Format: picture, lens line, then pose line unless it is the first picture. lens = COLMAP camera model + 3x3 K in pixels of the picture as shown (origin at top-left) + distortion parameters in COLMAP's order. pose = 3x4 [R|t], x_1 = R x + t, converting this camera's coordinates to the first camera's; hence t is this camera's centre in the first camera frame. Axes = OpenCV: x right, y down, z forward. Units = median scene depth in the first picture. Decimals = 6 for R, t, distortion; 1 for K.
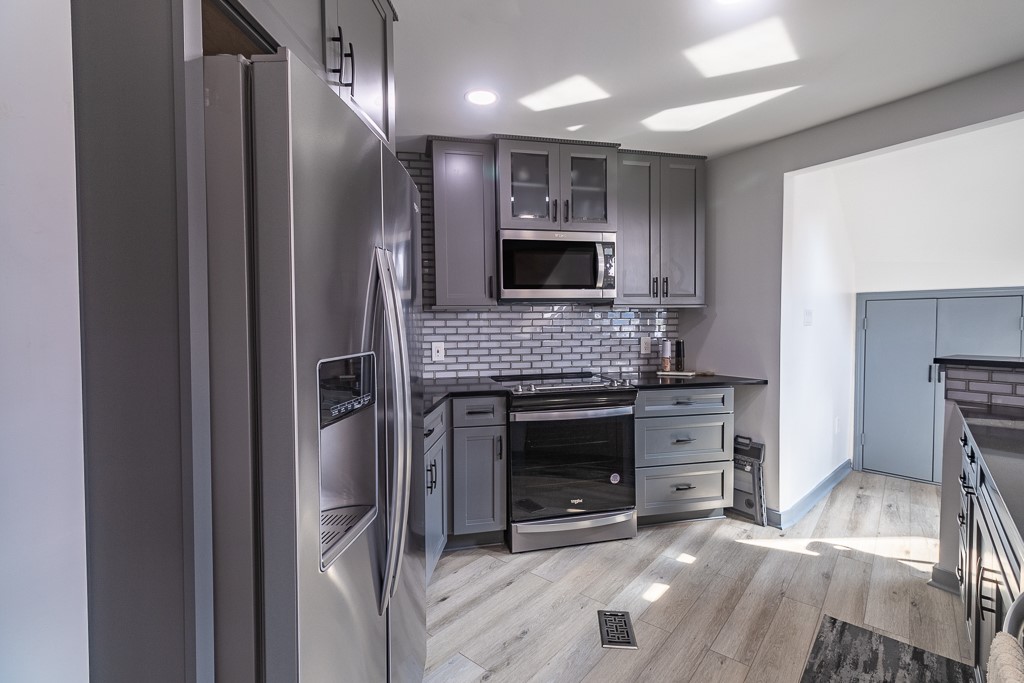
lens RADIAL K [[465.7, 0, 515.0], [0, 465.7, 337.0], [0, 0, 1]] dist [0.000108, 0.000335]
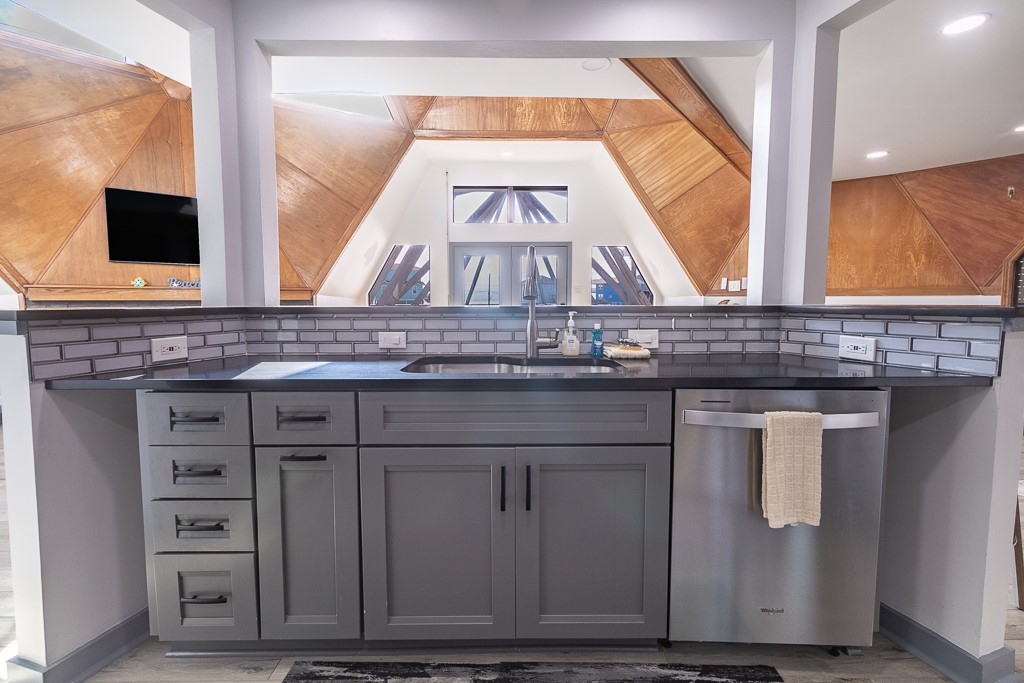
lens RADIAL K [[465.7, 0, 515.0], [0, 465.7, 337.0], [0, 0, 1]] dist [0.000108, 0.000335]
pose [[-0.651604, -0.052376, 0.756749, 0.092566], [0.028738, 0.995193, 0.093624, 0.034391], [-0.758014, 0.082753, -0.646967, 0.671981]]
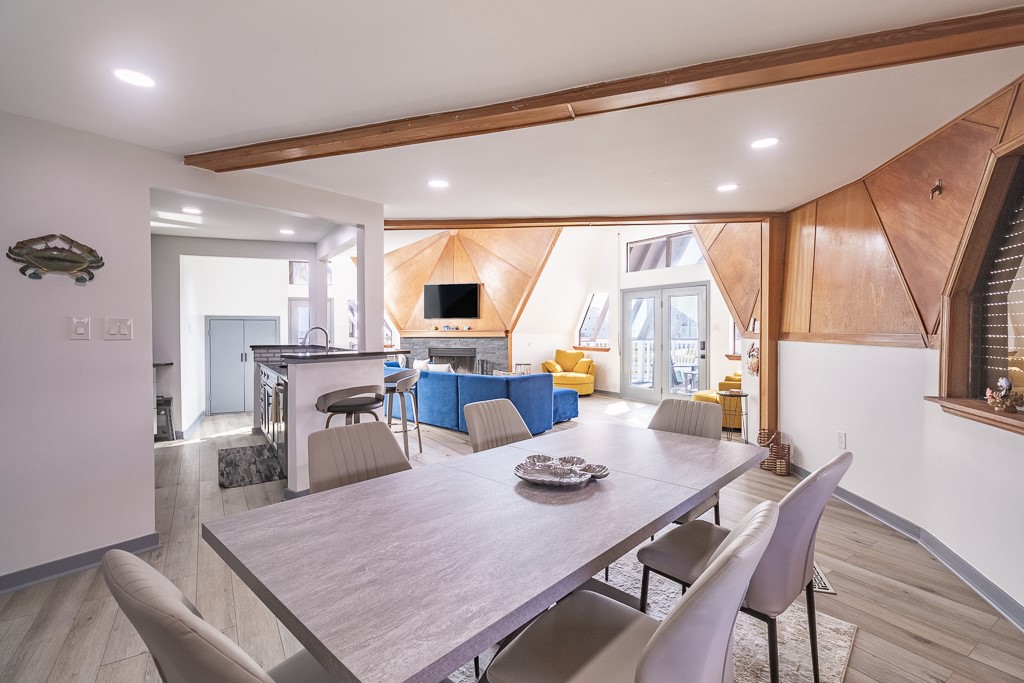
lens RADIAL K [[465.7, 0, 515.0], [0, 465.7, 337.0], [0, 0, 1]] dist [0.000108, 0.000335]
pose [[0.269196, -0.013567, 0.962990, -0.864673], [0.034969, 0.999379, 0.004304, 0.029839], [-0.962450, 0.032516, 0.269504, -0.806485]]
